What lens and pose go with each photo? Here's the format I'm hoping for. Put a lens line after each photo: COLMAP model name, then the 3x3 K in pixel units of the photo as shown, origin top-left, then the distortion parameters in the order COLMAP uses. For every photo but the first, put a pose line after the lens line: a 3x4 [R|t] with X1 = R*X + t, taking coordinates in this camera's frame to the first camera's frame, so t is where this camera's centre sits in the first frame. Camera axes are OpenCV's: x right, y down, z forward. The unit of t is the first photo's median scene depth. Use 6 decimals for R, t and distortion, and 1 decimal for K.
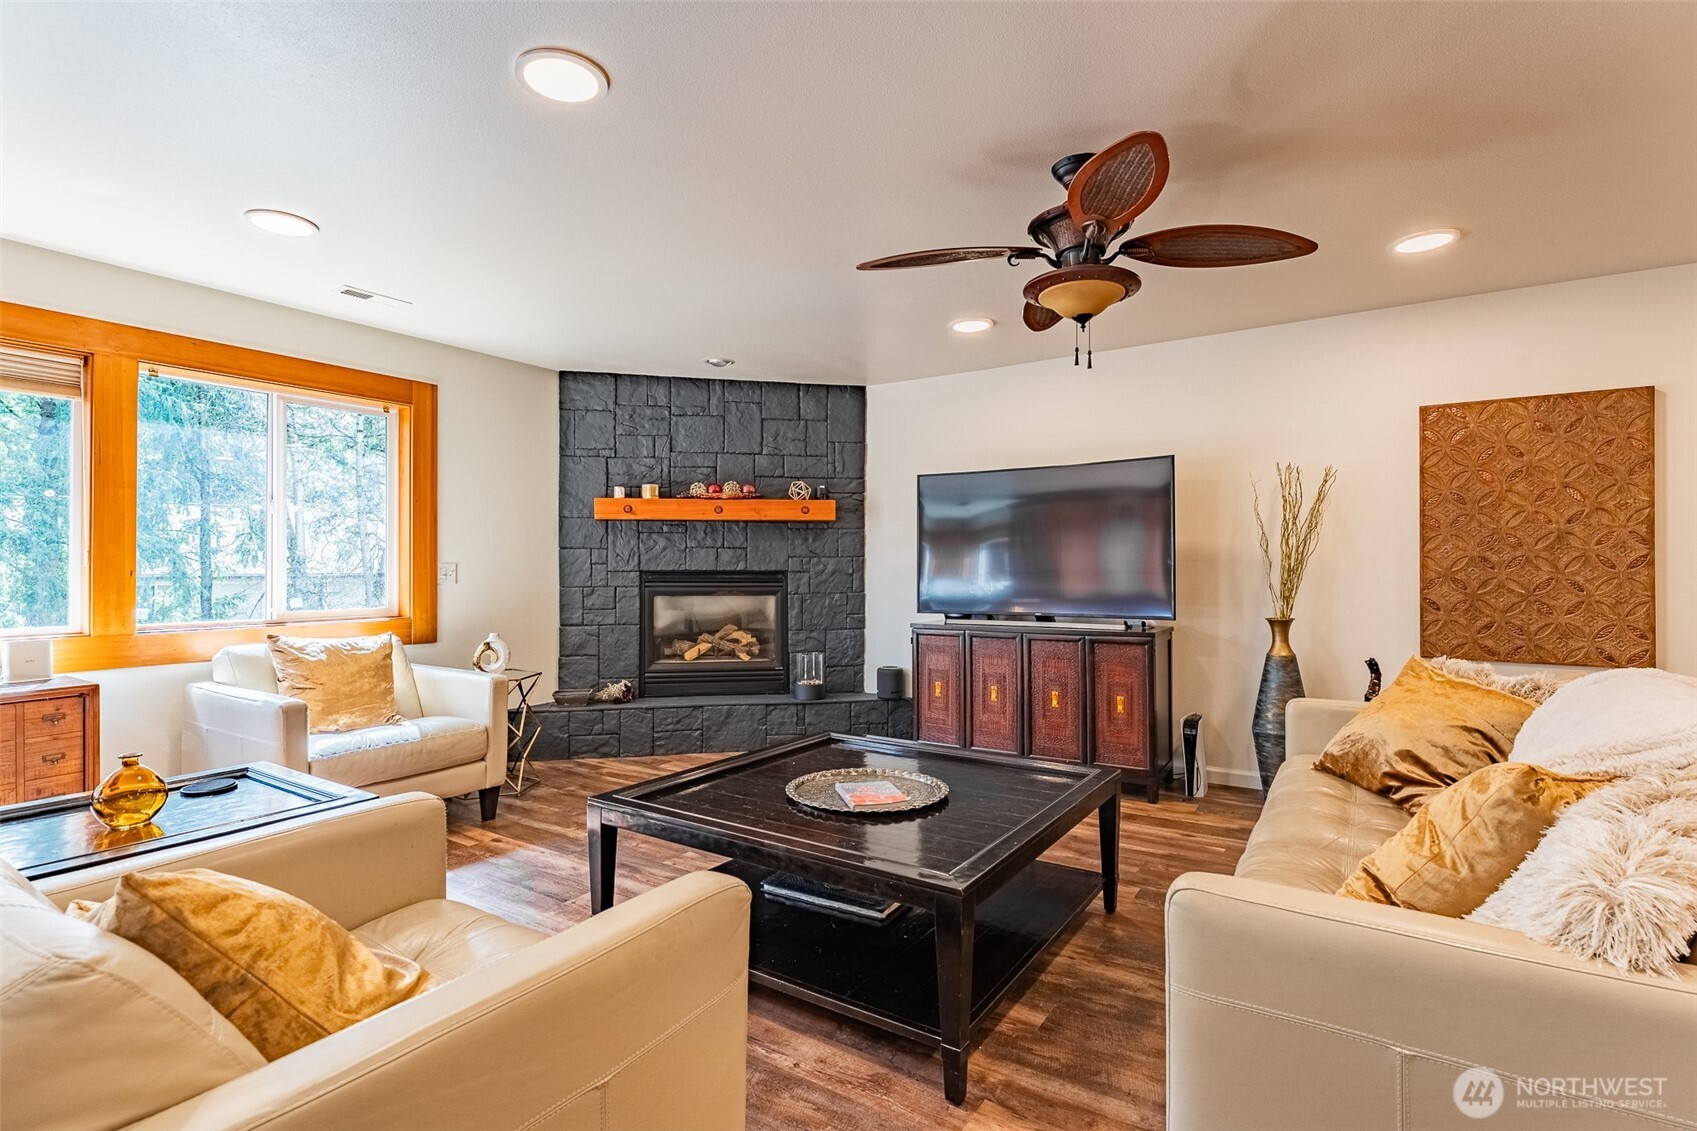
lens RADIAL K [[804.2, 0, 848.5], [0, 804.2, 565.5], [0, 0, 1]] dist [-0.002163, -0.000499]
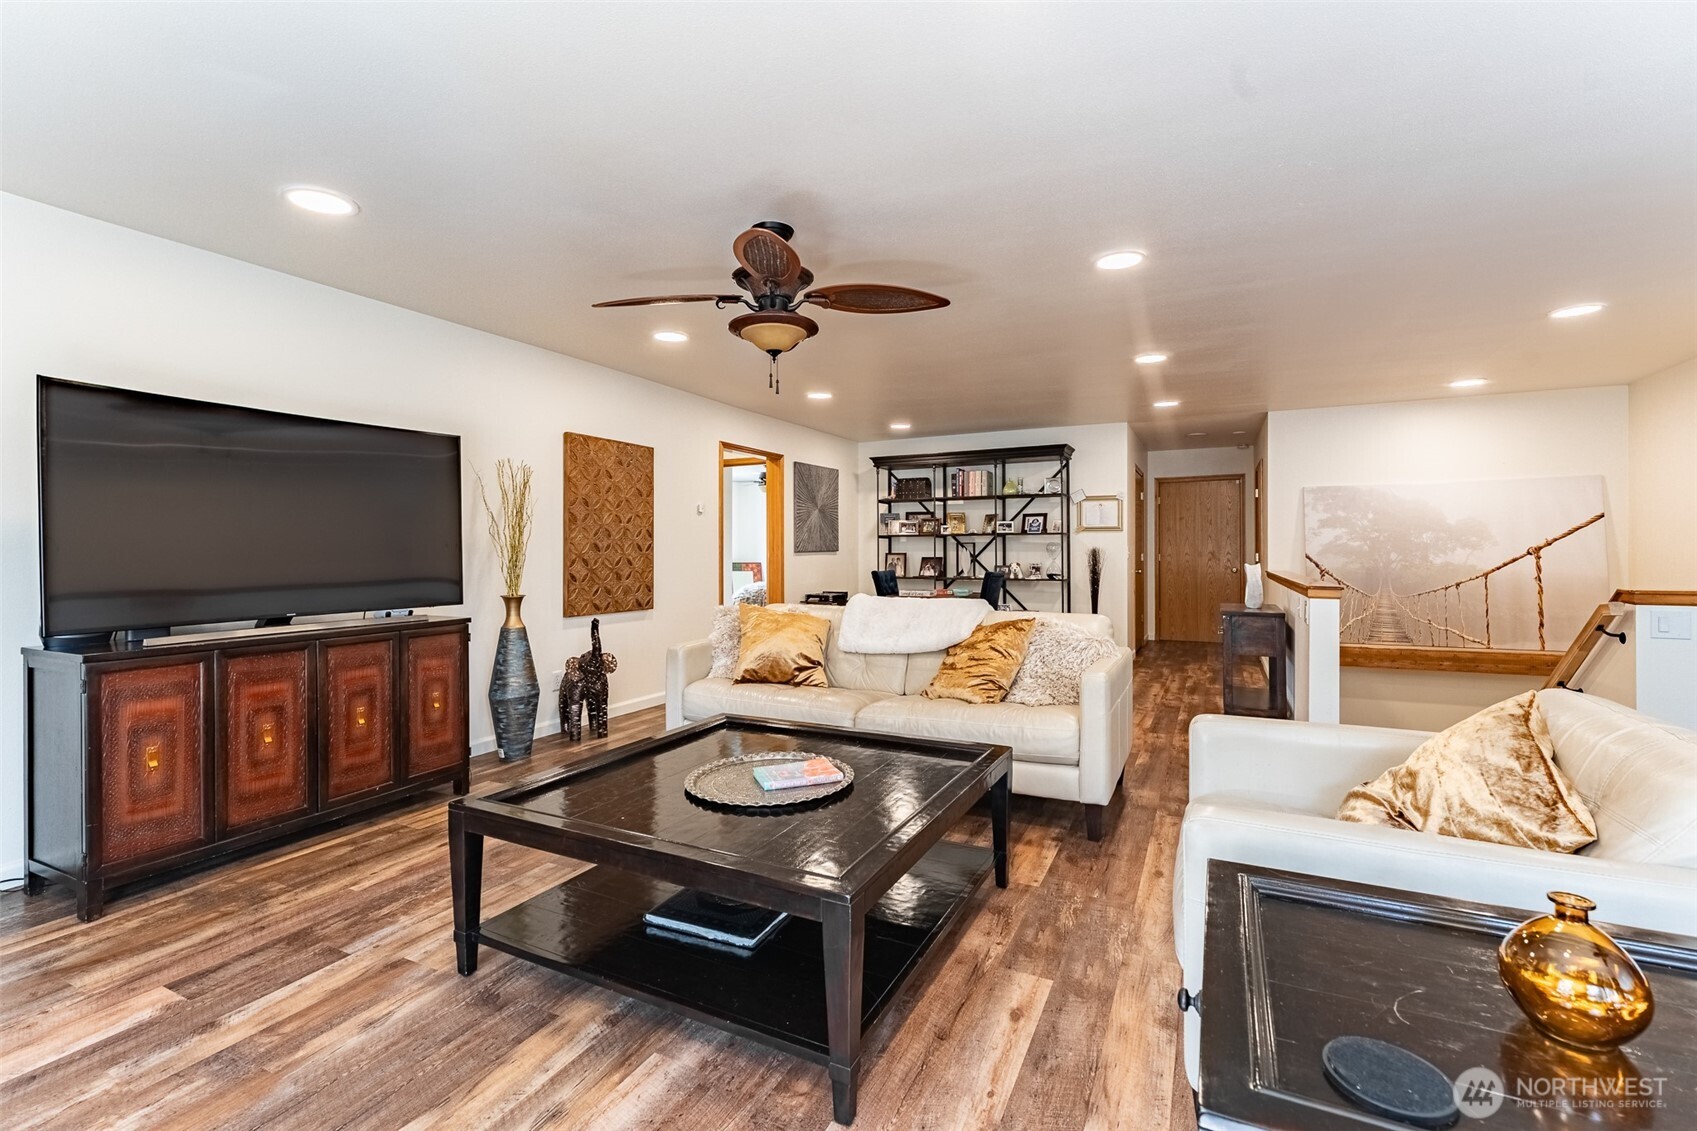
lens RADIAL K [[728.5, 0, 848.5], [0, 728.5, 565.5], [0, 0, 1]] dist [-0.001786, -0.000104]
pose [[-0.111971, -0.019927, 0.993512, -0.427347], [0.000057, 0.999799, 0.020059, 0.001933], [-0.993711, 0.002303, -0.111948, 0.500497]]
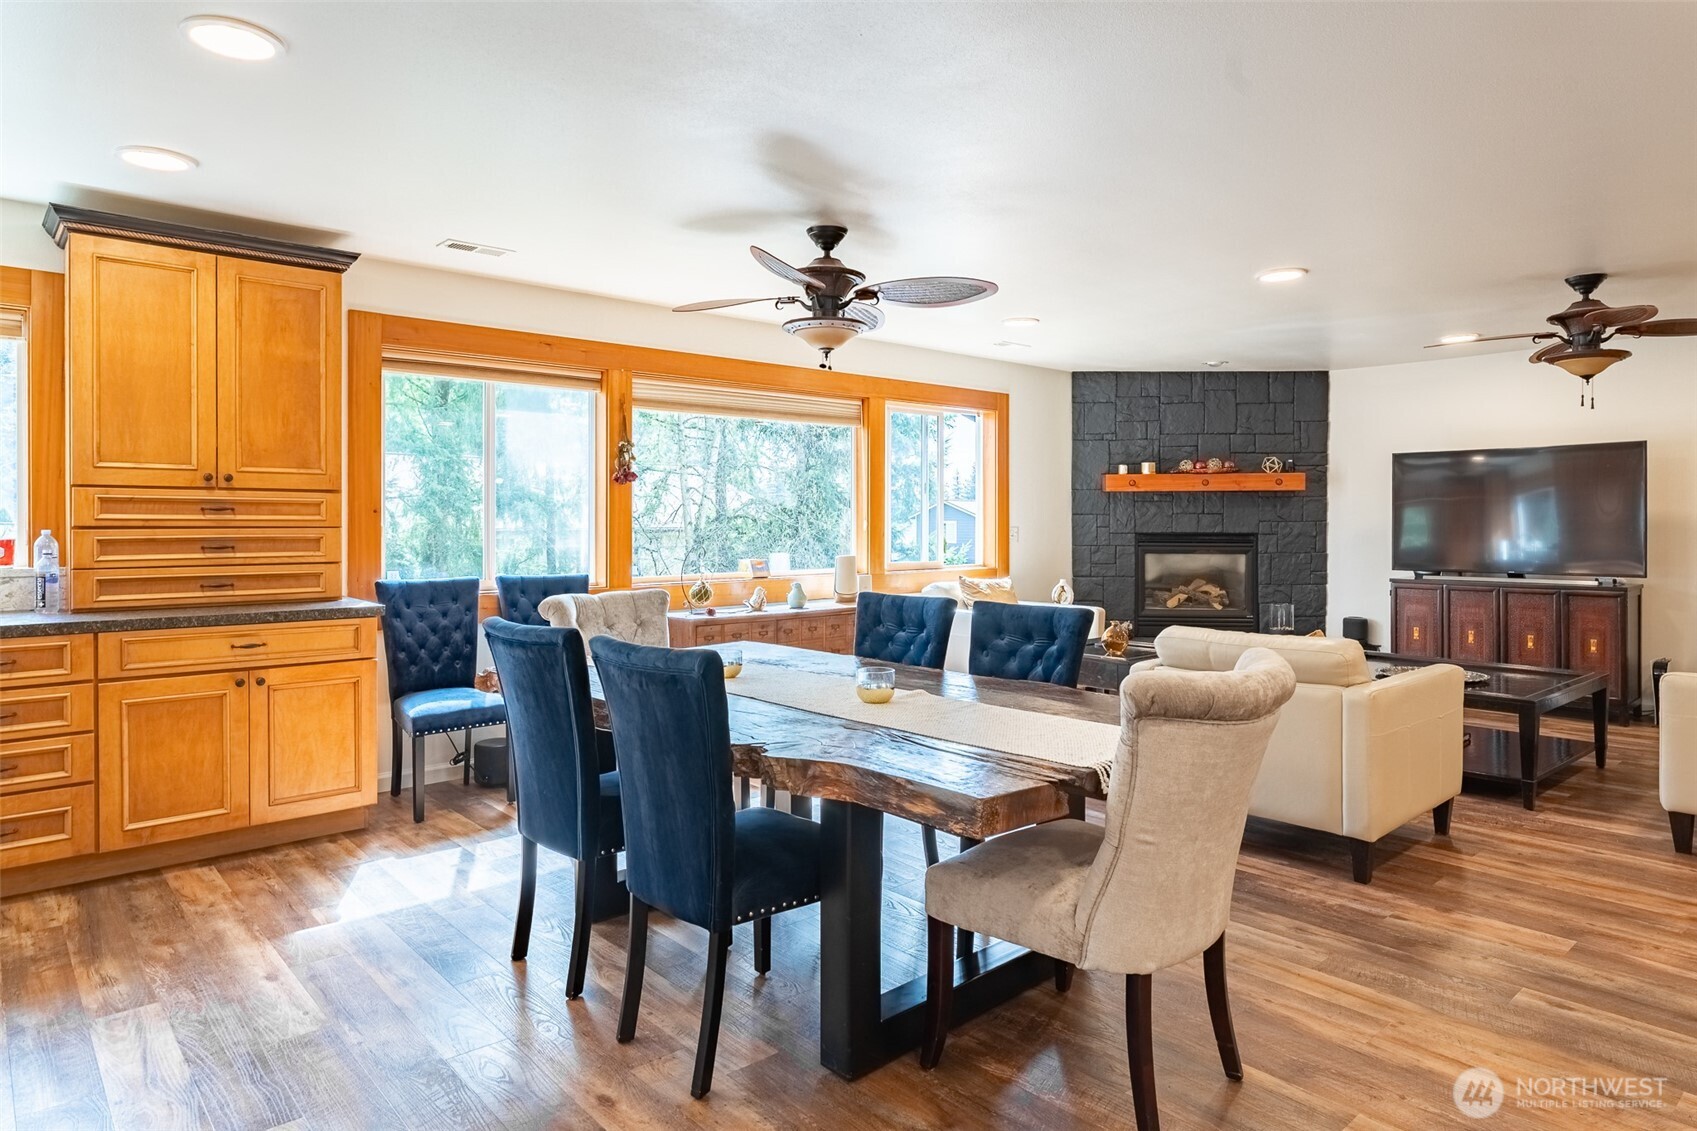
lens RADIAL K [[1029.3, 0, 851.9], [0, 1029.3, 530.7], [0, 0, 1]] dist [-0.004985, -0.001132]
pose [[0.967562, 0.005086, -0.252581, -0.286963], [-0.001904, 0.999916, 0.012842, -0.016114], [0.252625, -0.011944, 0.967490, -0.631876]]
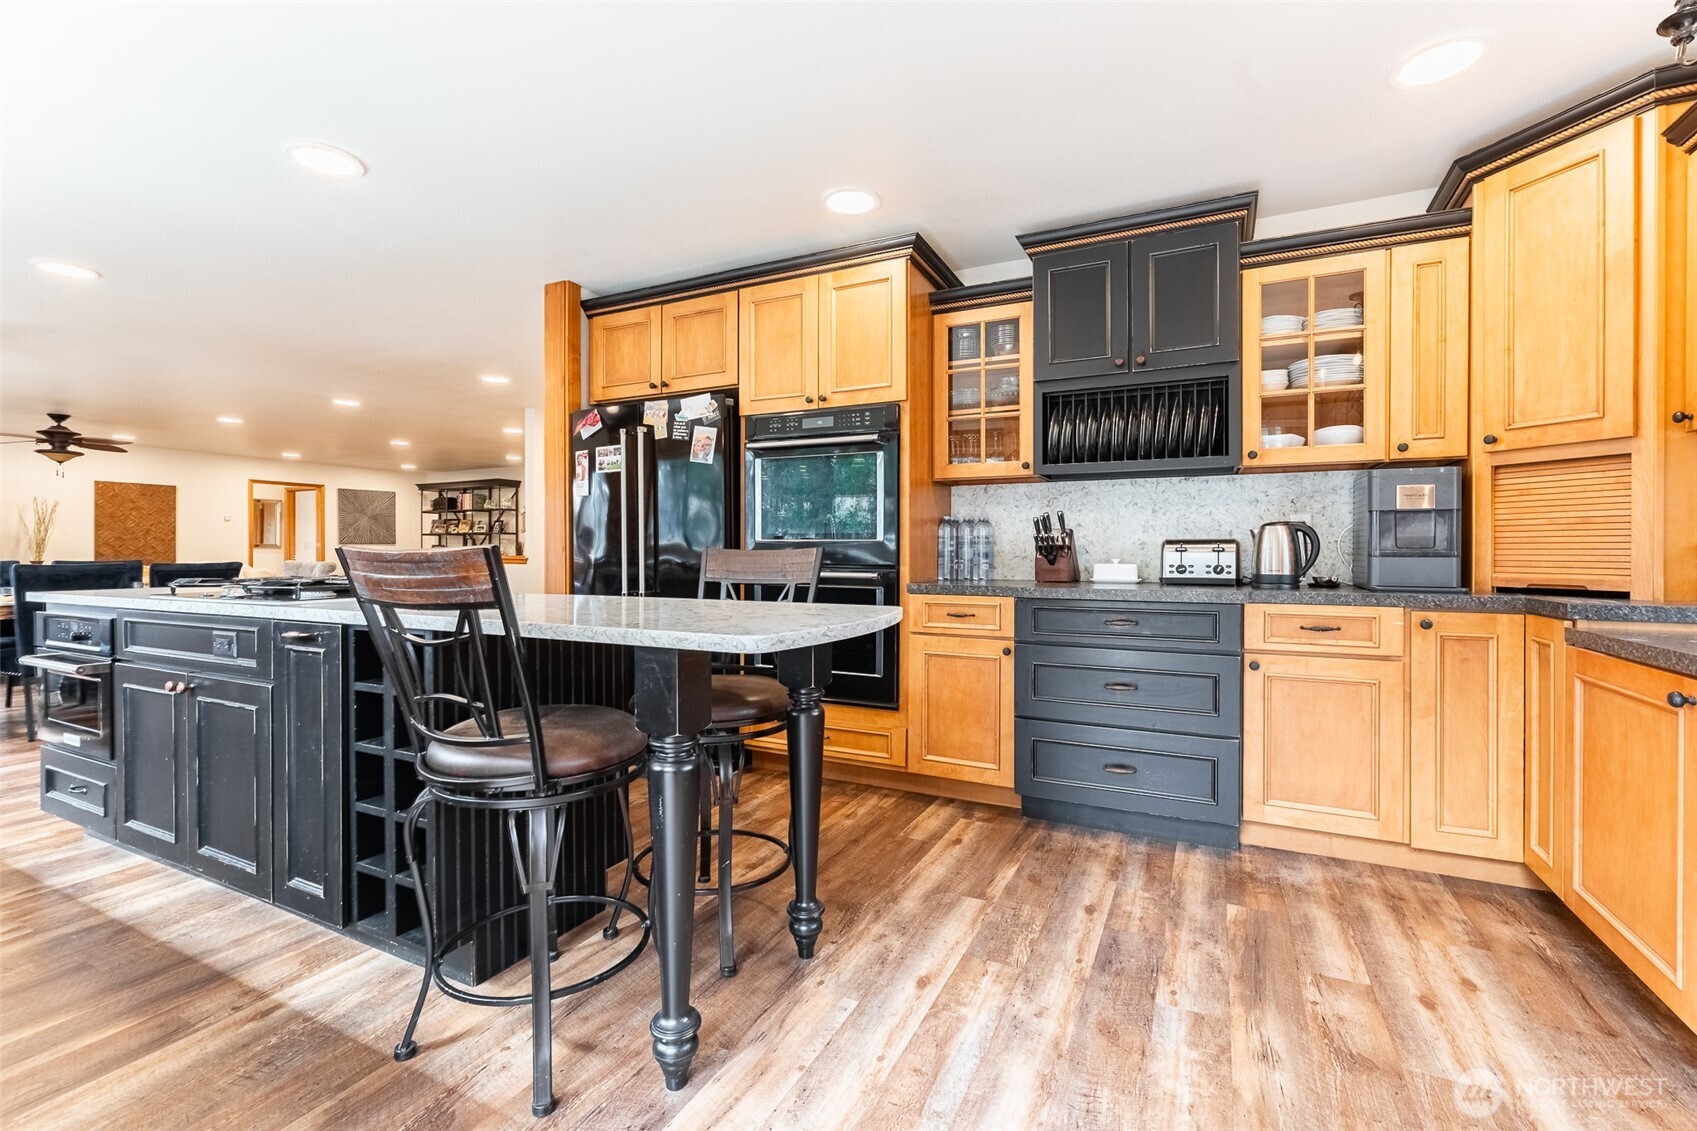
lens RADIAL K [[736.5, 0, 848.5], [0, 736.5, 565.5], [0, 0, 1]] dist [0.002584, 0.000386]
pose [[-0.124370, -0.017097, 0.992089, -1.569535], [-0.001347, 0.999854, 0.017062, 0.031276], [-0.992235, 0.000786, -0.124375, -0.912917]]
